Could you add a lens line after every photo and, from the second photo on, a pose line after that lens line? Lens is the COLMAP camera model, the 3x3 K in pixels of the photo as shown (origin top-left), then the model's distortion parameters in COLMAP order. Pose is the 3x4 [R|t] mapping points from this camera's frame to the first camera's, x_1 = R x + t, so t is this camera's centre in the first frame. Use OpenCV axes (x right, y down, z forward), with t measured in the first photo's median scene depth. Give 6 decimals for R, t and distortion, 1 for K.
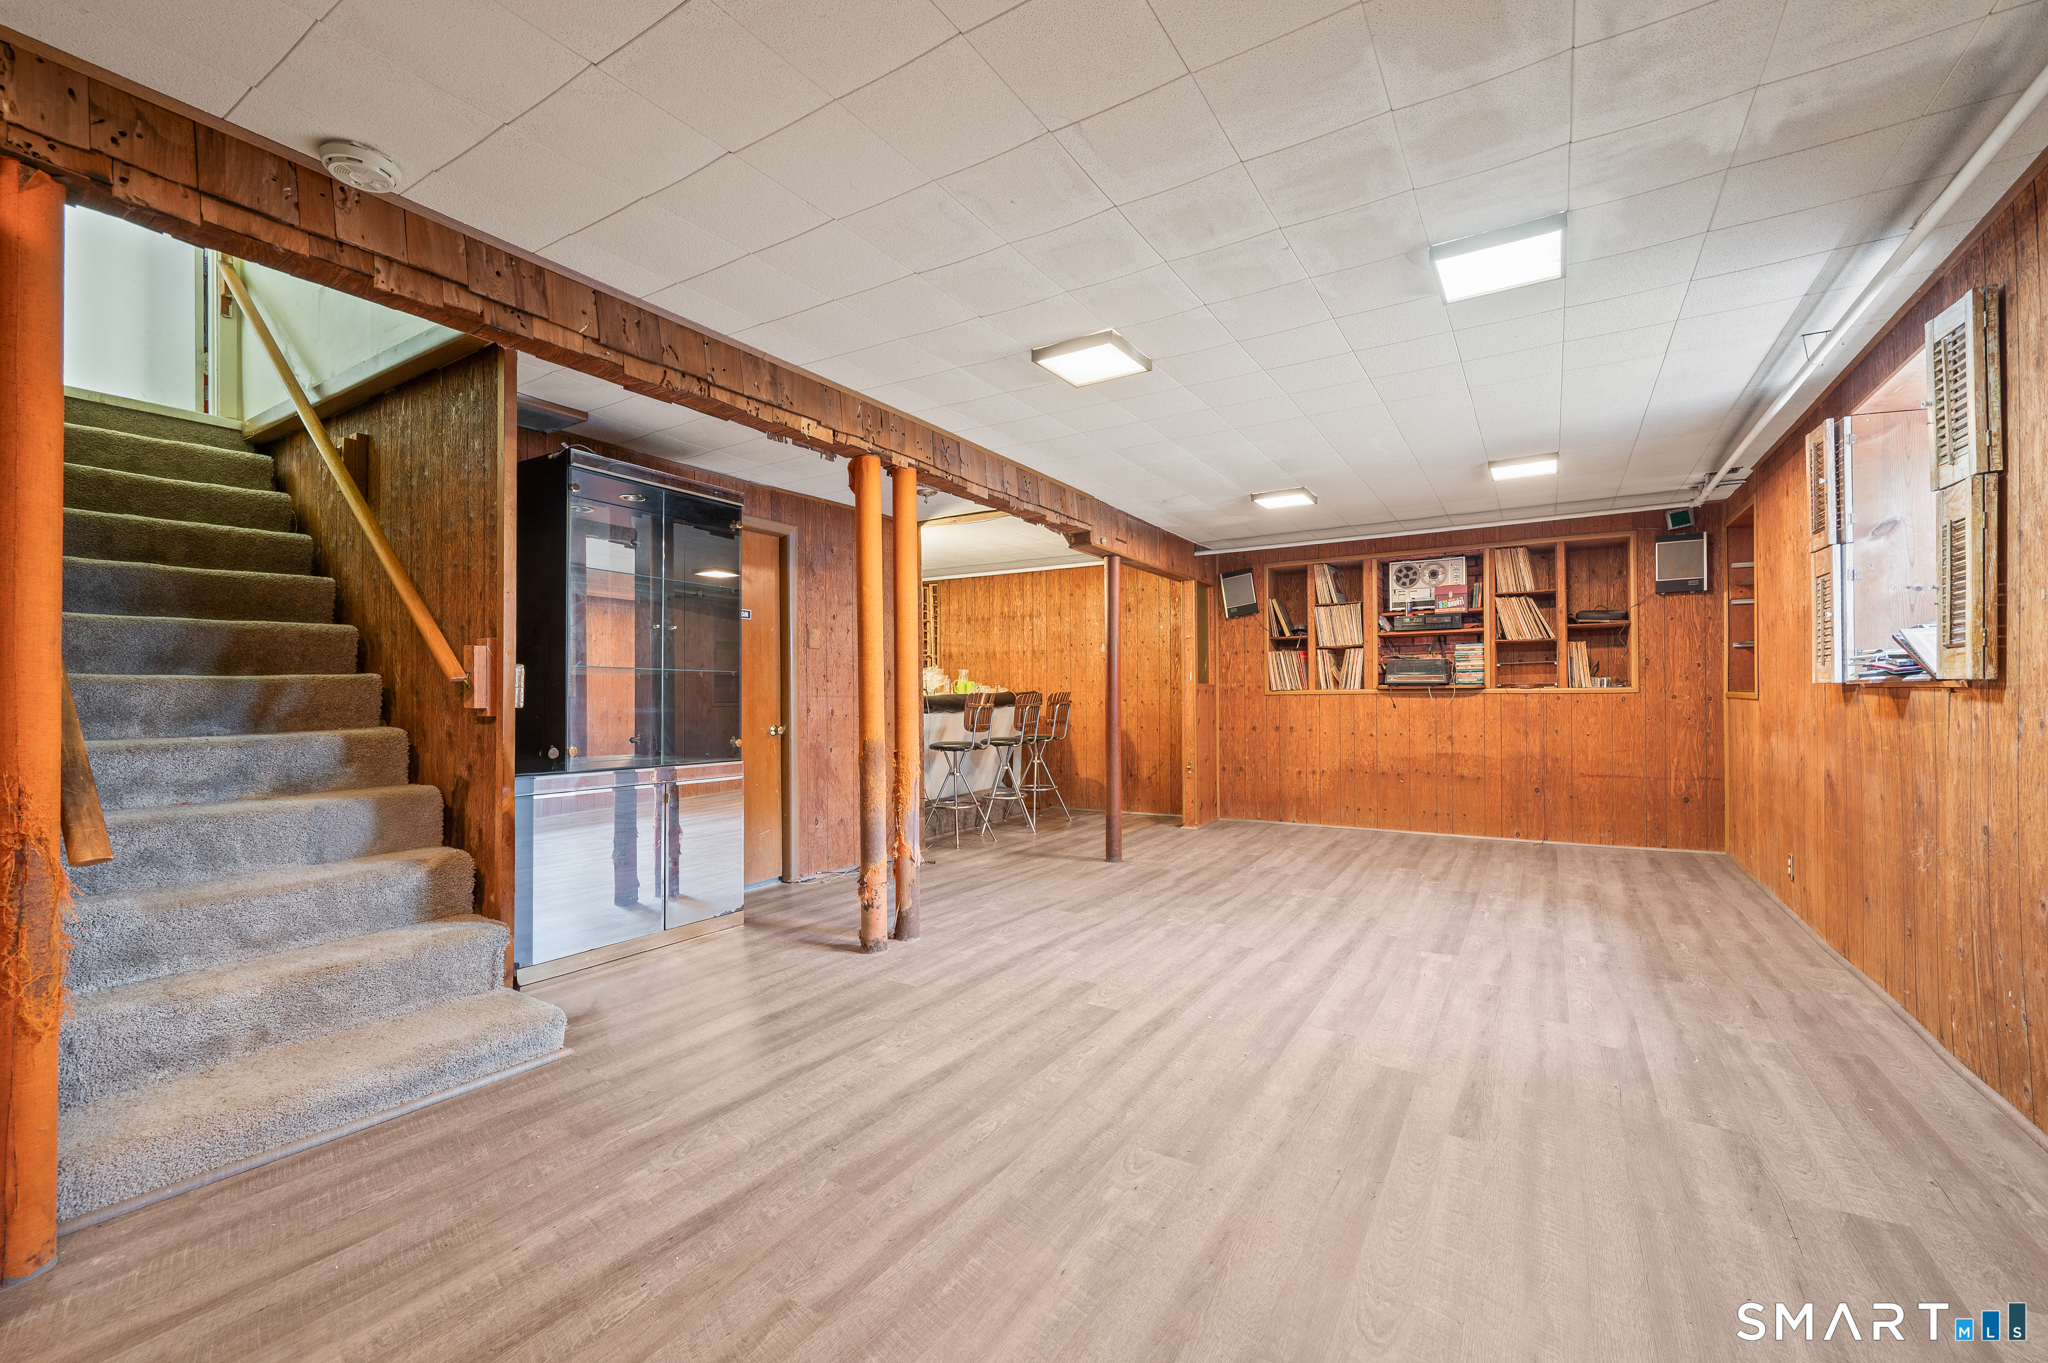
lens RADIAL K [[854.9, 0, 982.6], [0, 854.9, 692.8], [0, 0, 1]] dist [-0.002058, 0.000422]
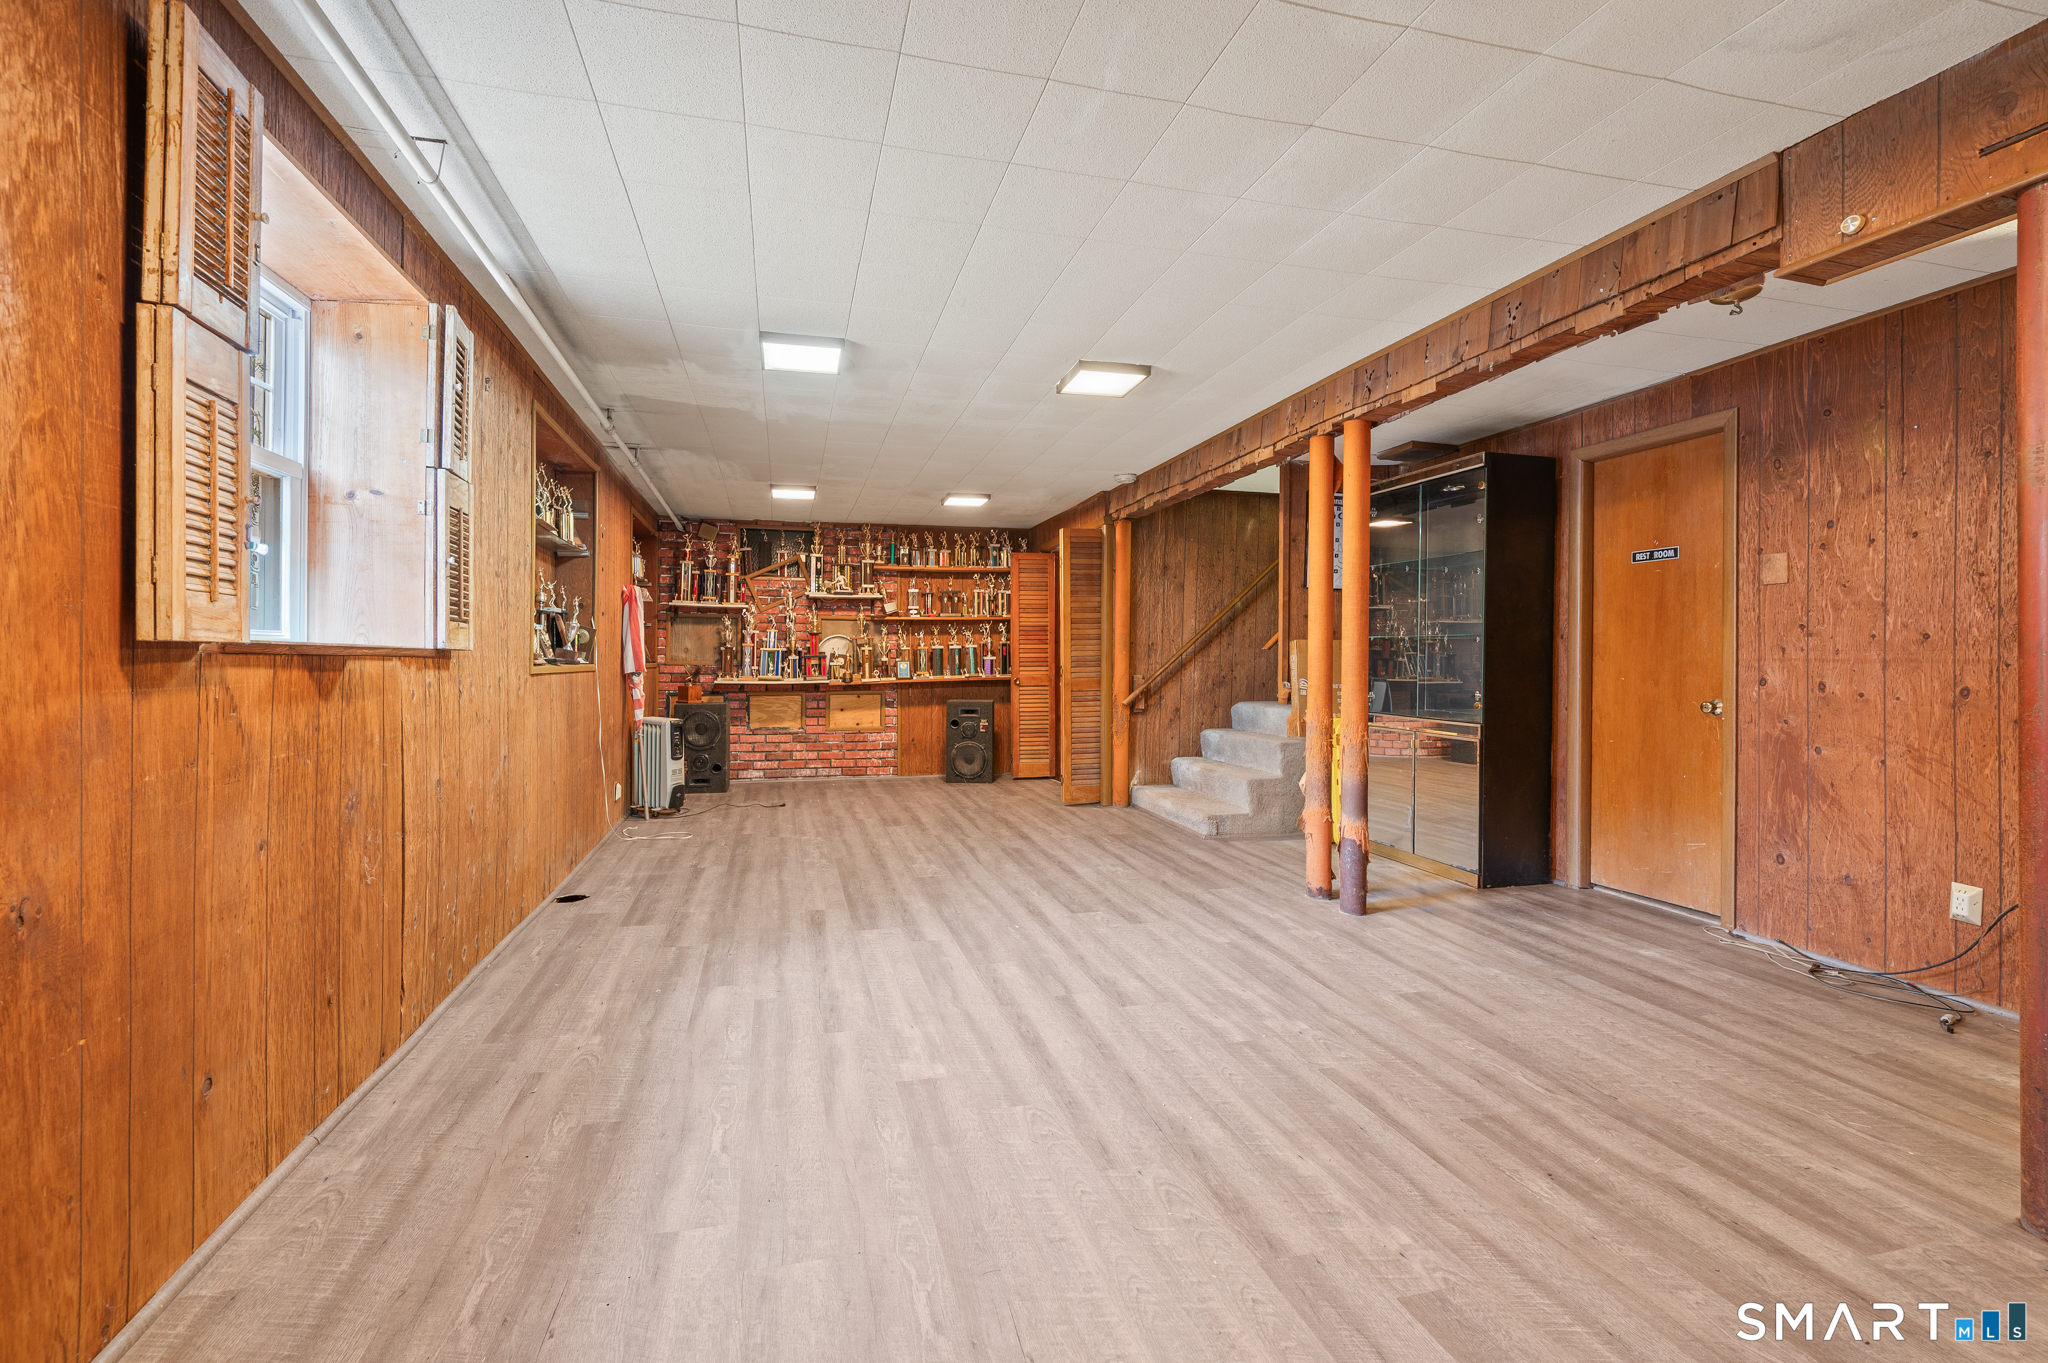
lens RADIAL K [[869.0, 0, 1018.7], [0, 869.0, 655.2], [0, 0, 1]] dist [0.000587, 0.000000]
pose [[-0.658450, 0.002242, -0.752621, 1.097525], [0.005582, 0.999983, -0.001905, -0.001711], [0.752604, -0.005455, -0.658451, 1.674050]]
